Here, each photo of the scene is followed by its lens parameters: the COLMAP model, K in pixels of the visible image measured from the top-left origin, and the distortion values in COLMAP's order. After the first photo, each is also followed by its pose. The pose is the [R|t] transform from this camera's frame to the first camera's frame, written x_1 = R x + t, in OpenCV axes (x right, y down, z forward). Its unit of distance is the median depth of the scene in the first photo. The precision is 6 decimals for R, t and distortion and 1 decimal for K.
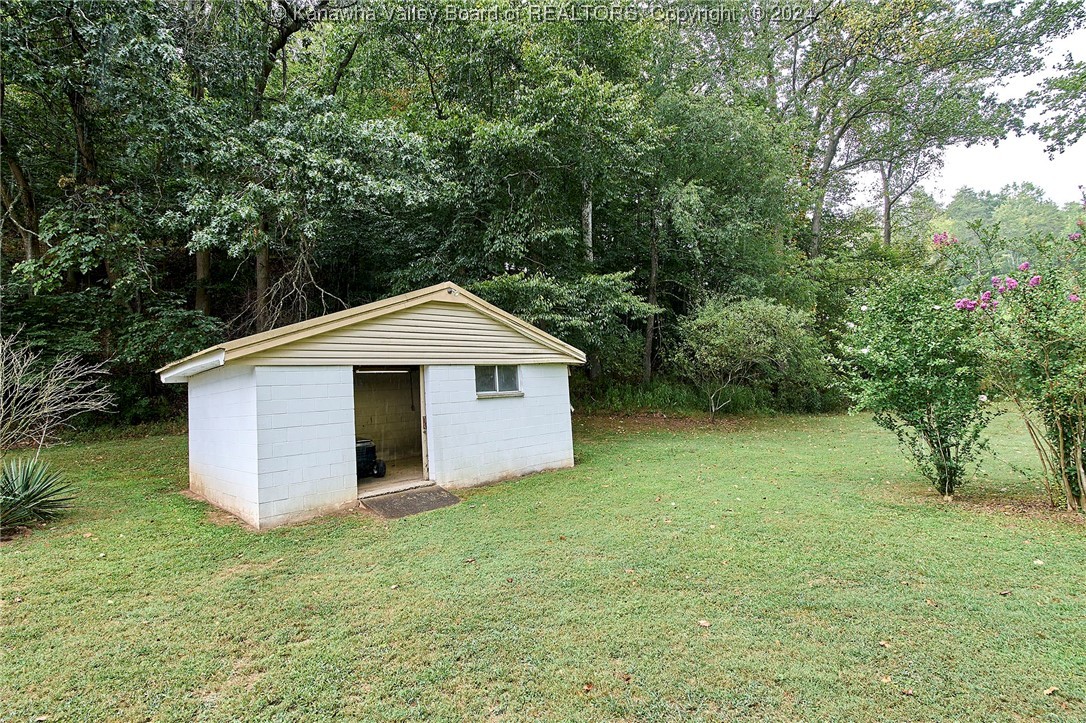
lens RADIAL K [[555.1, 0, 541.1], [0, 555.1, 381.1], [0, 0, 1]] dist [0.003004, 0.000320]
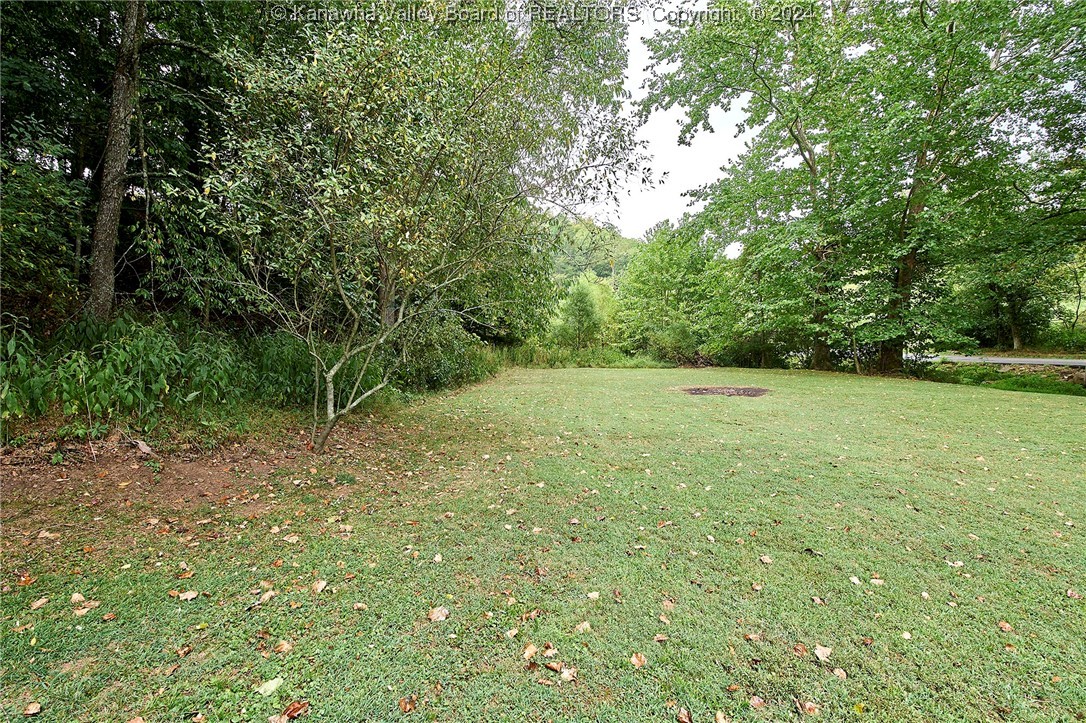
lens RADIAL K [[555.1, 0, 541.1], [0, 555.1, 381.1], [0, 0, 1]] dist [0.003004, 0.000320]
pose [[0.711589, -0.016258, 0.702408, 0.164716], [-0.022545, 0.998689, 0.045955, 0.015447], [-0.702234, -0.048537, 0.710289, 0.655503]]
